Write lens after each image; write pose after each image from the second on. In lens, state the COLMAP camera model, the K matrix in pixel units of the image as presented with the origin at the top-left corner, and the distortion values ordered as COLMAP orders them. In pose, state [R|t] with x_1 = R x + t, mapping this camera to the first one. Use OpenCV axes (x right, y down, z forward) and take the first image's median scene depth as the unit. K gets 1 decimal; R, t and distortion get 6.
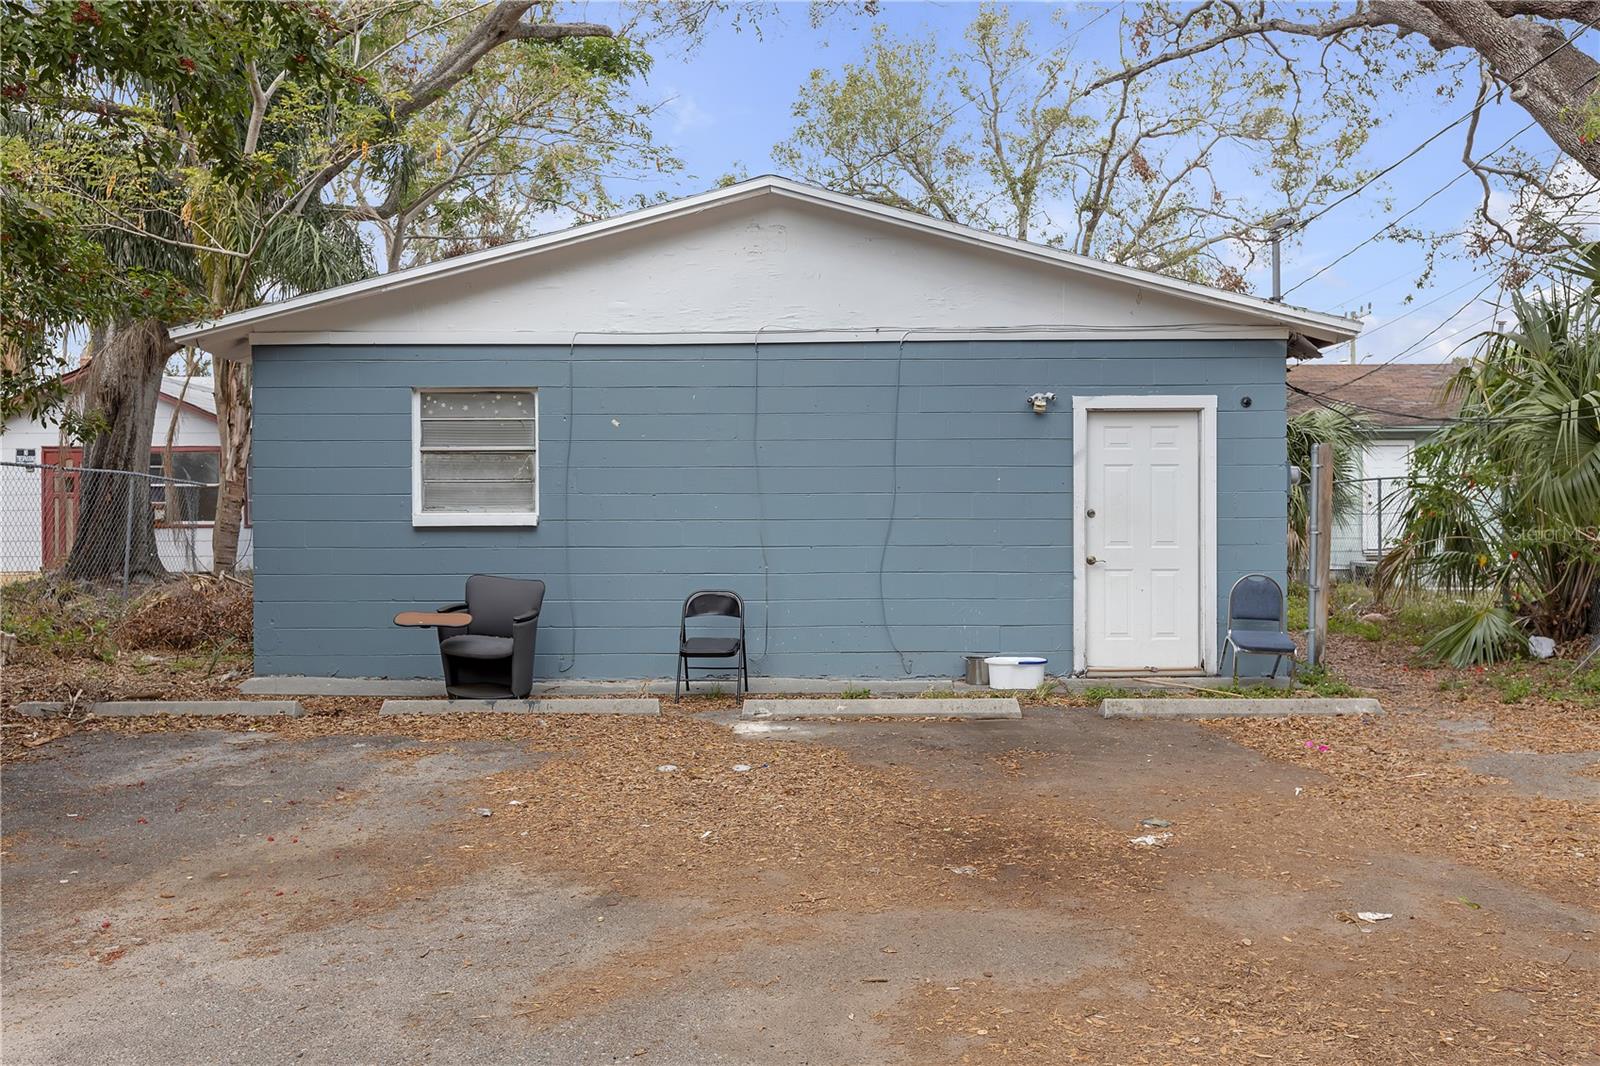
lens RADIAL K [[1282.1, 0, 800.0], [0, 1282.1, 533.0], [0, 0, 1]] dist [0.013201, 0.006993]
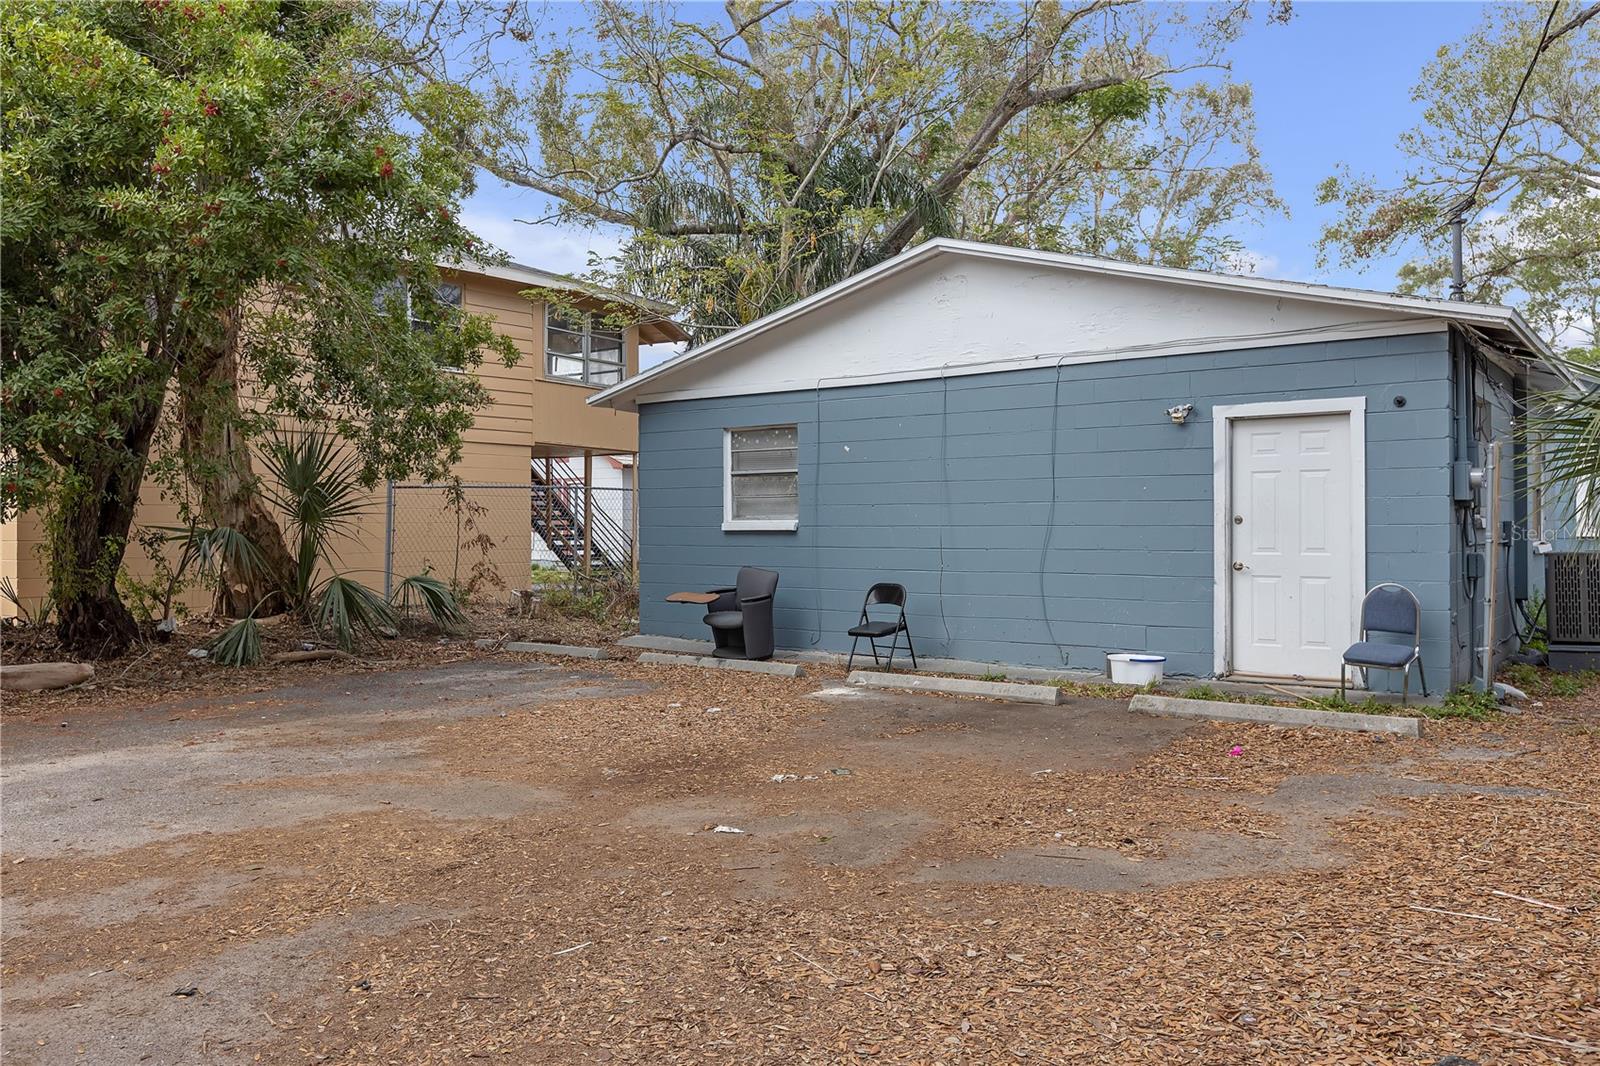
lens RADIAL K [[1217.2, 0, 800.0], [0, 1217.2, 533.0], [0, 0, 1]] dist [-0.003529, 0.000605]
pose [[0.796400, 0.004477, -0.604754, 0.539646], [-0.006314, 0.999980, -0.000912, -0.001805], [0.604738, 0.004544, 0.796412, 0.022833]]
